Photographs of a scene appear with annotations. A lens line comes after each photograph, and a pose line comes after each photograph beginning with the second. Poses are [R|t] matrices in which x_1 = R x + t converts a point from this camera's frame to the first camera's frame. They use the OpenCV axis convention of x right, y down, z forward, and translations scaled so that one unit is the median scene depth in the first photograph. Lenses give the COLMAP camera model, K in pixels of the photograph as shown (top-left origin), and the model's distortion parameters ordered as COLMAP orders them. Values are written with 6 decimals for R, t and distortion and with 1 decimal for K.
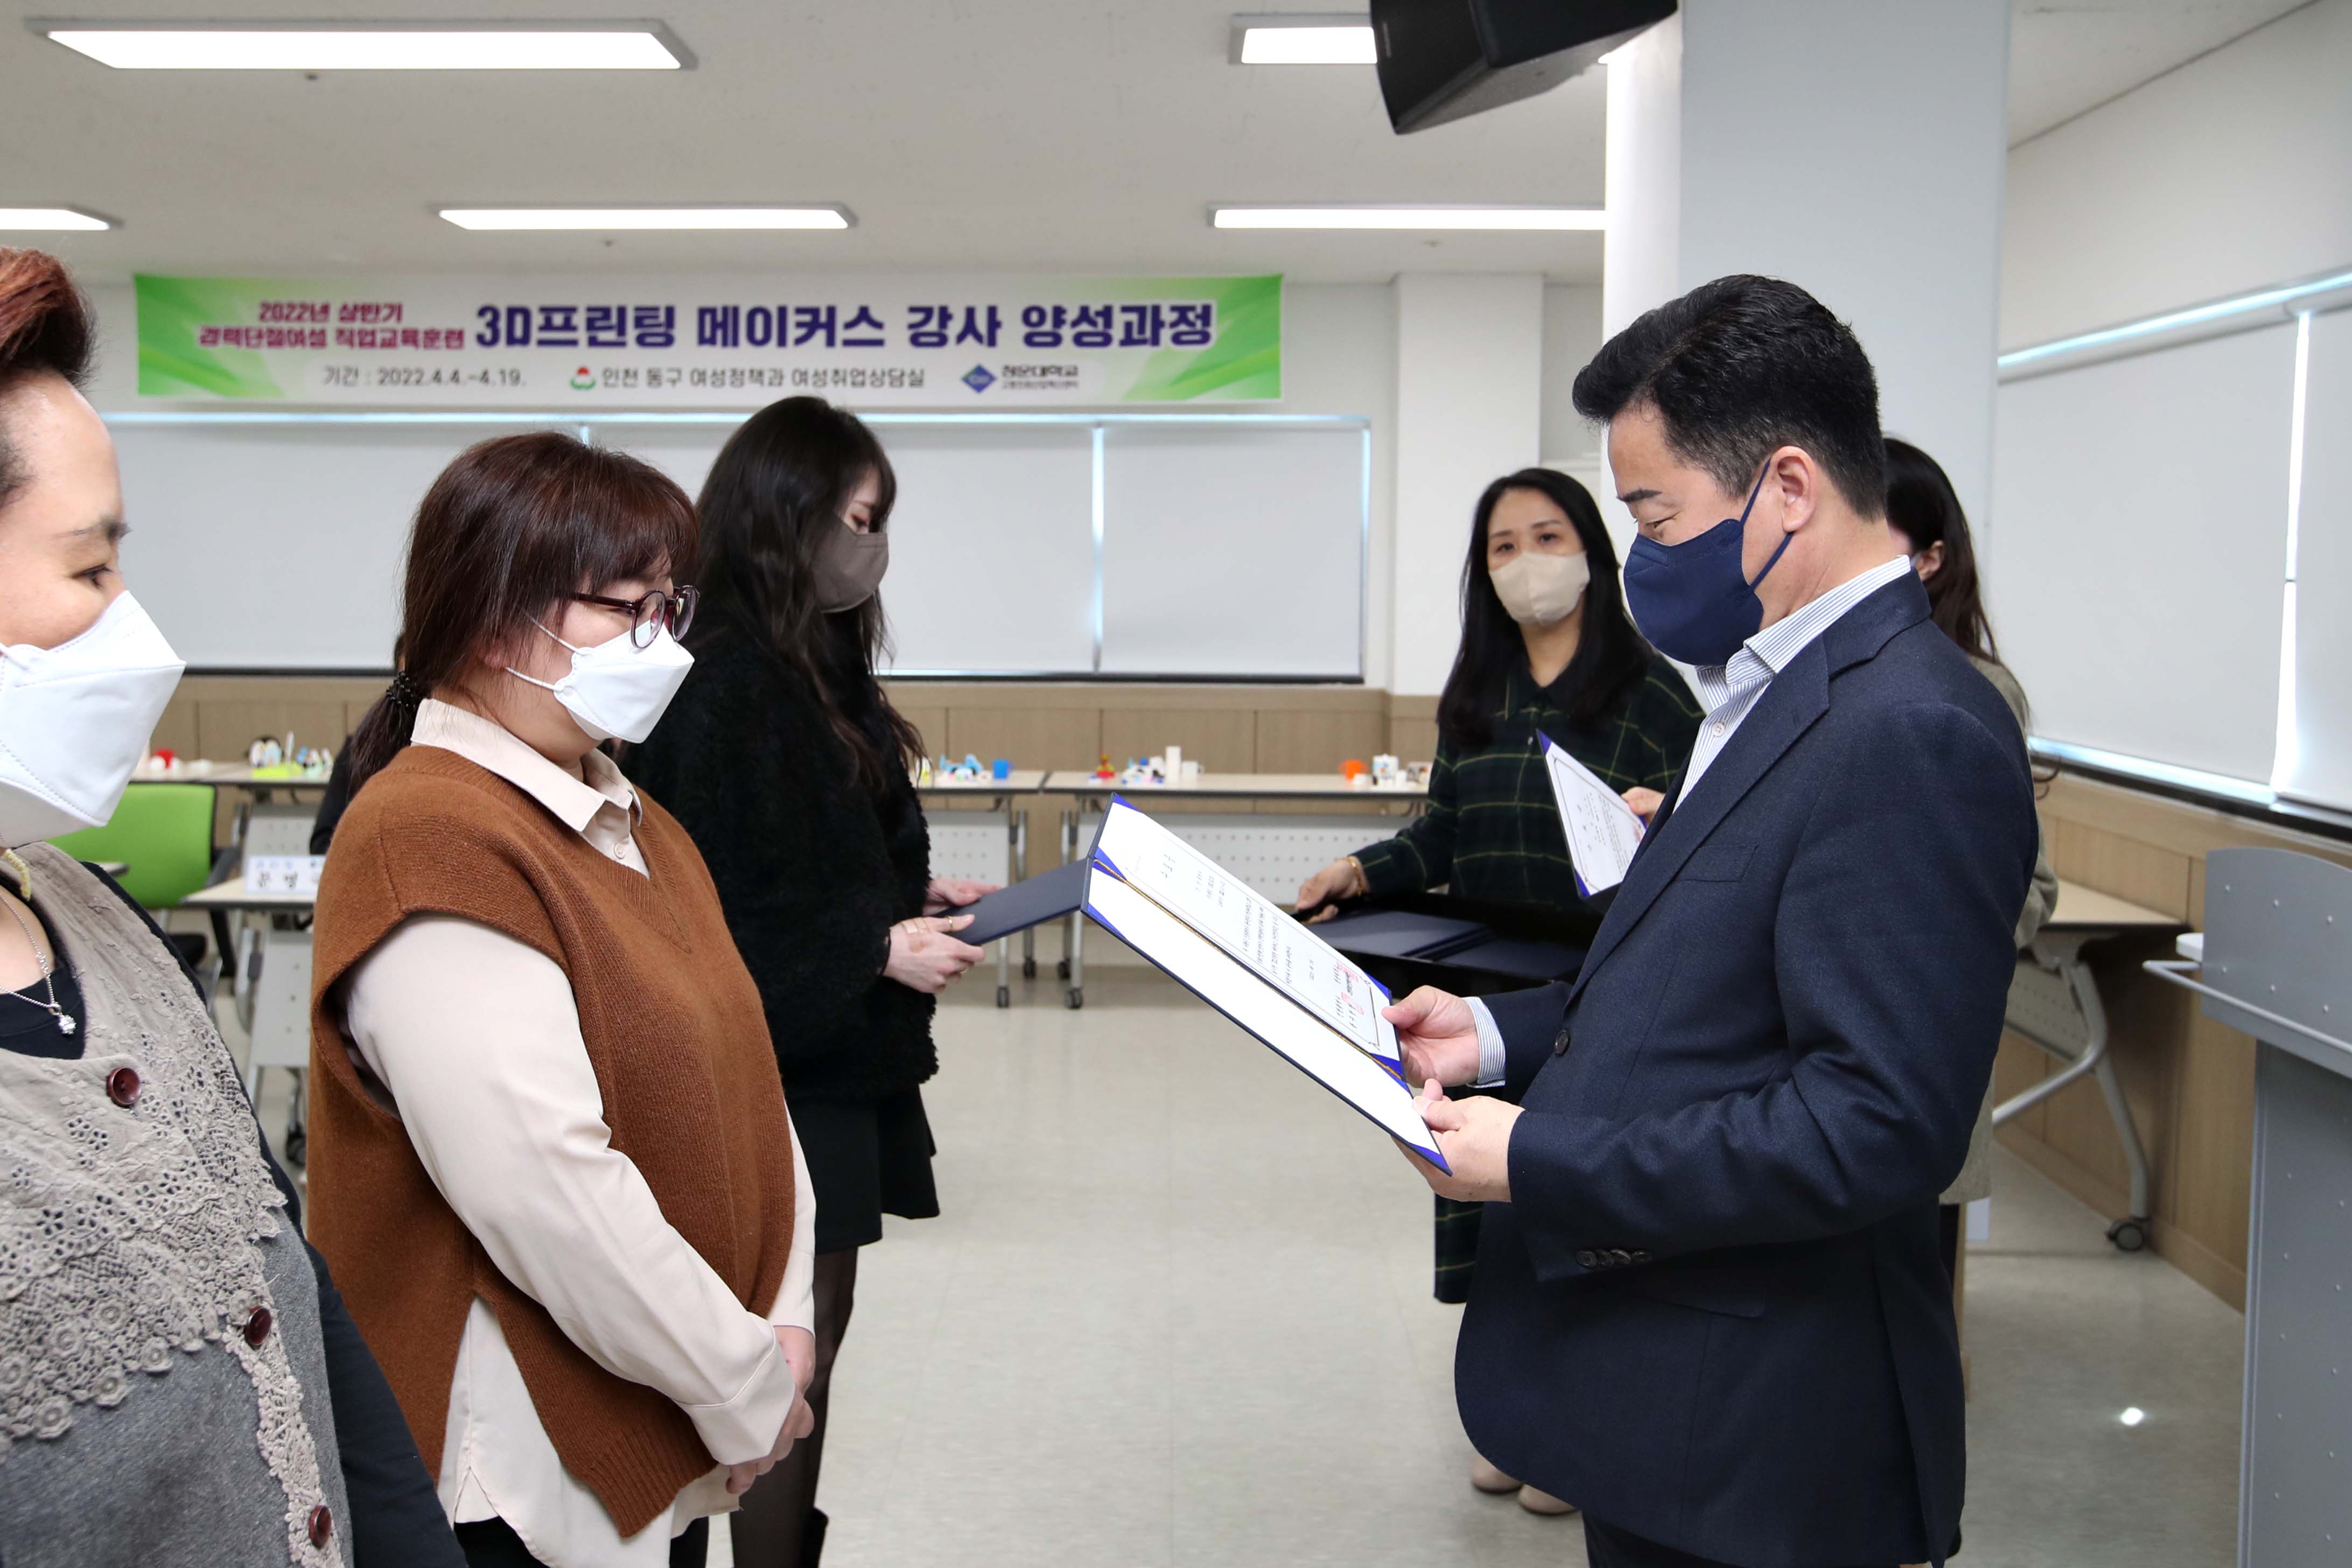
lens RADIAL K [[1796.2, 0, 1121.9], [0, 1796.2, 708.2], [0, 0, 1]] dist [0.002570, 0.013440]
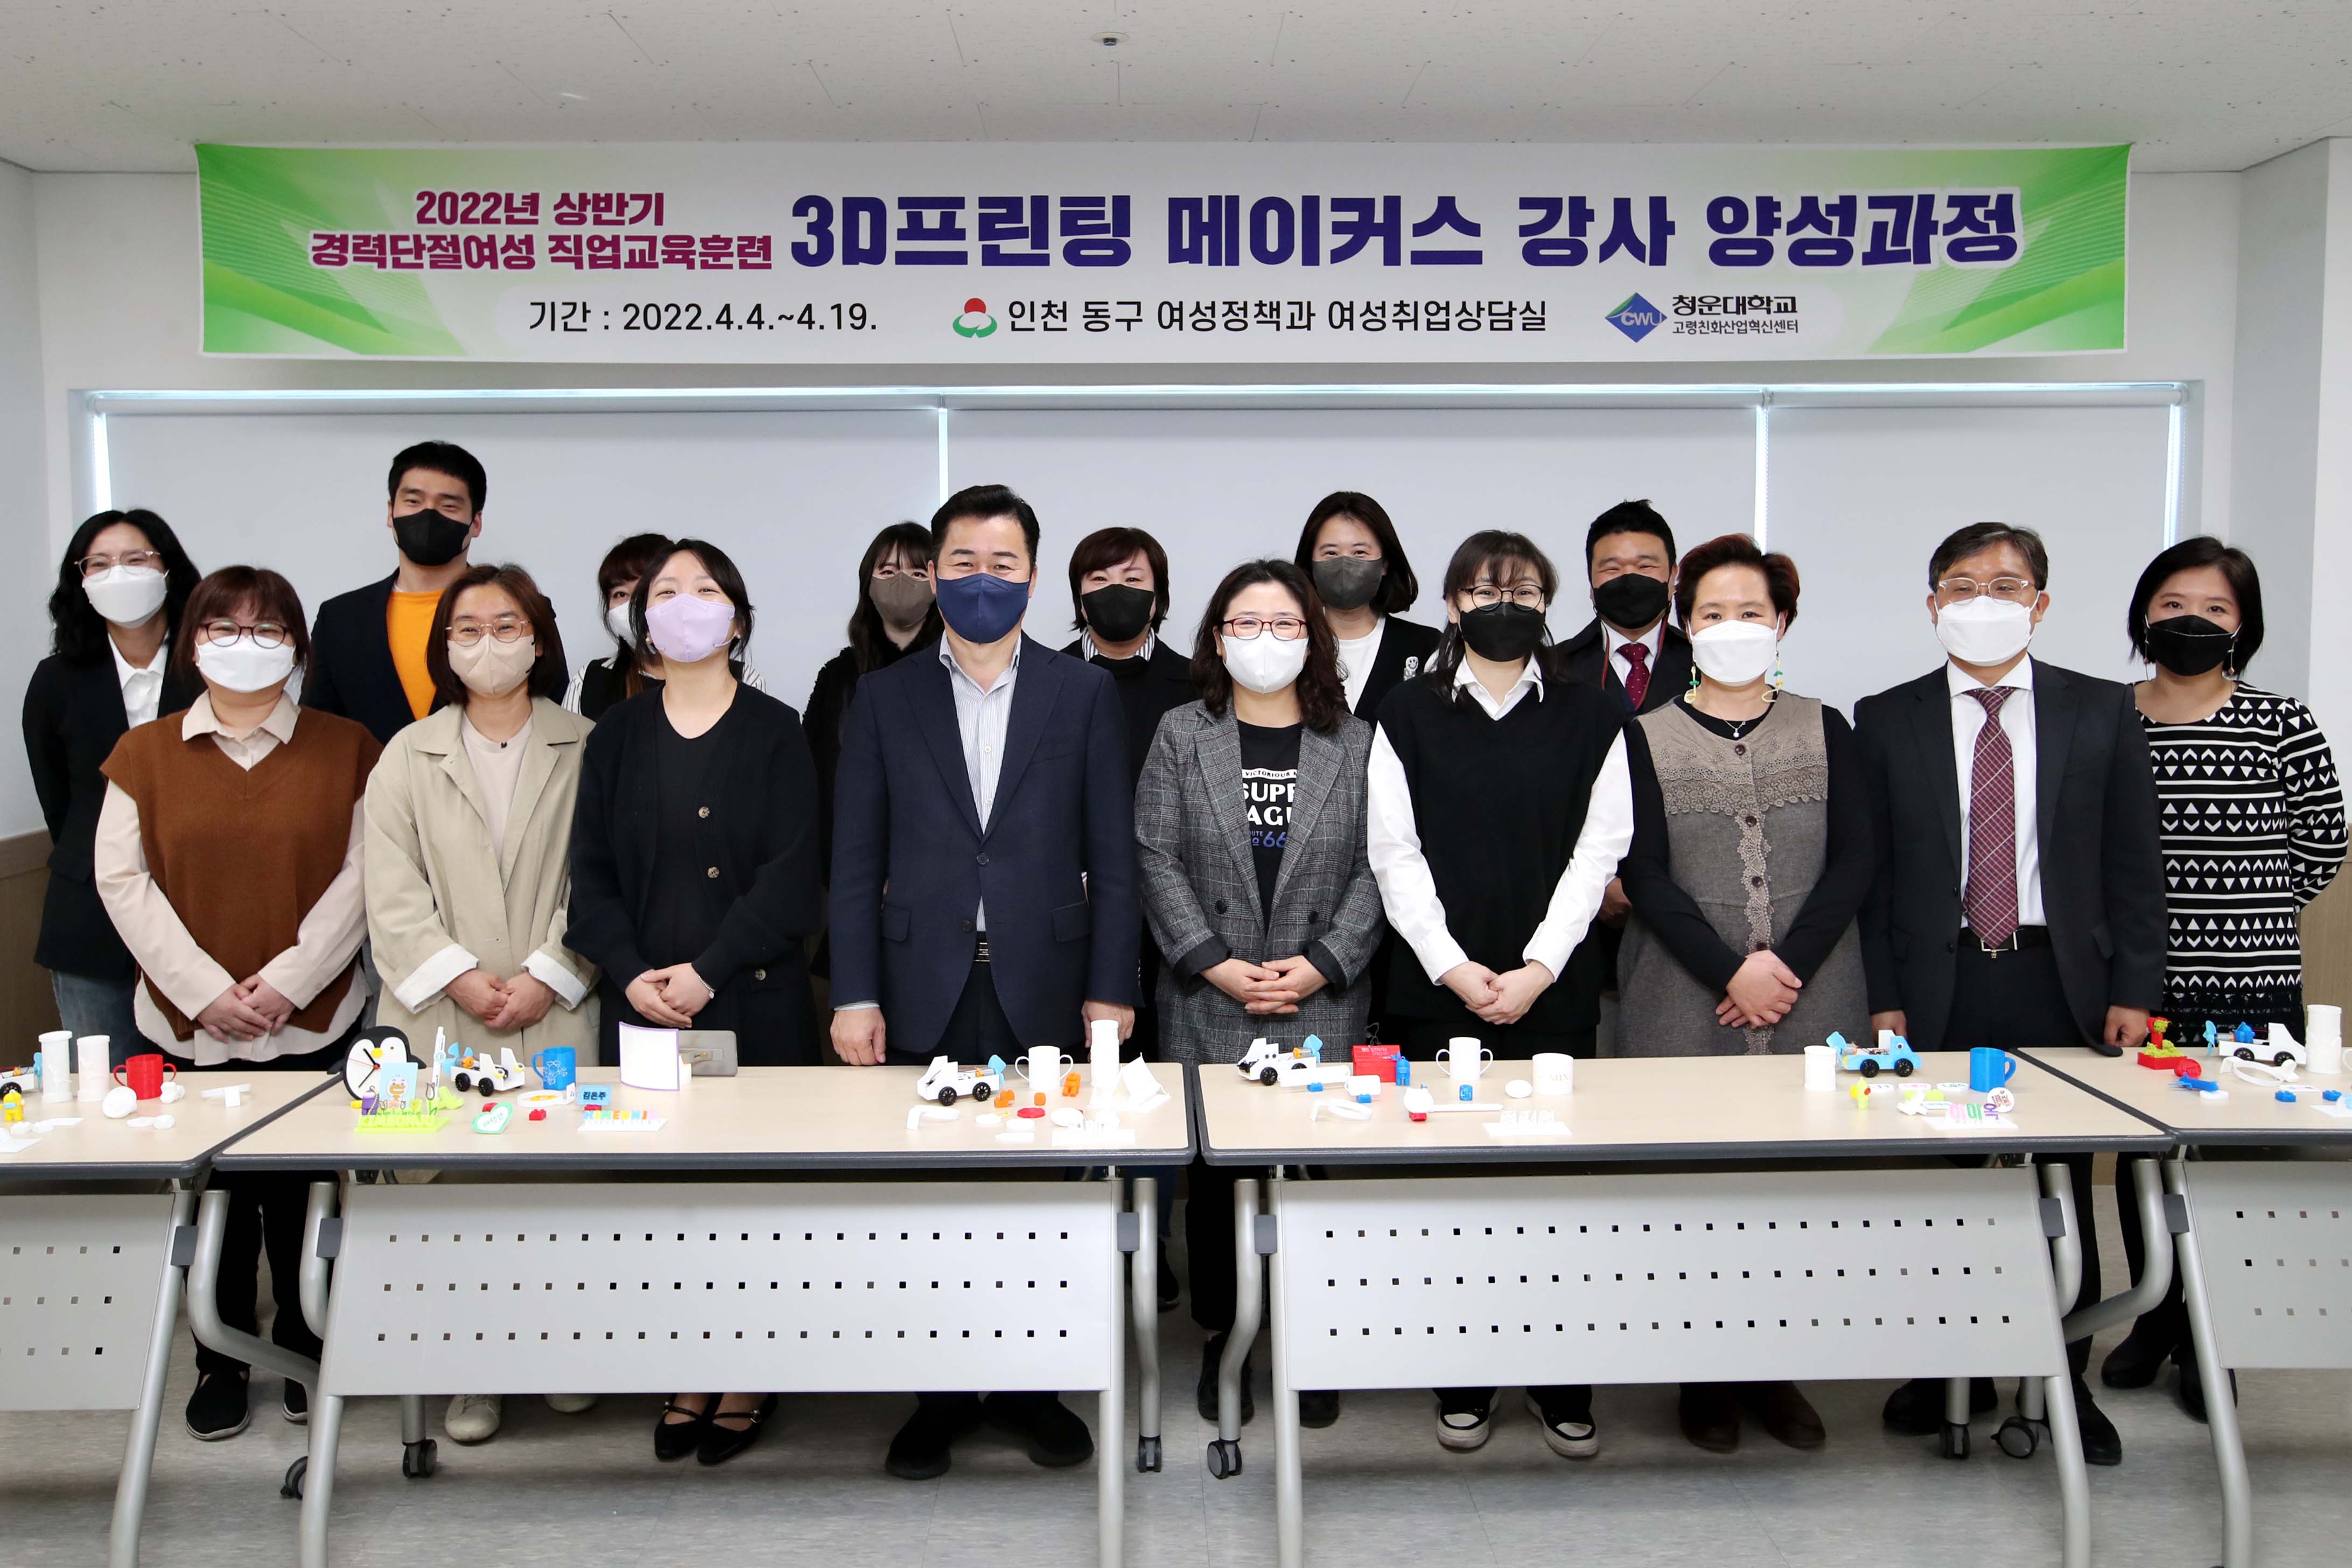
lens RADIAL K [[1693.6, 0, 1061.7], [0, 1693.6, 776.0], [0, 0, 1]] dist [-0.019366, 0.029045]
pose [[0.997918, -0.016773, 0.062271, -0.310601], [0.015429, 0.999639, 0.022002, -0.043747], [-0.062618, -0.020995, 0.997817, 0.437147]]
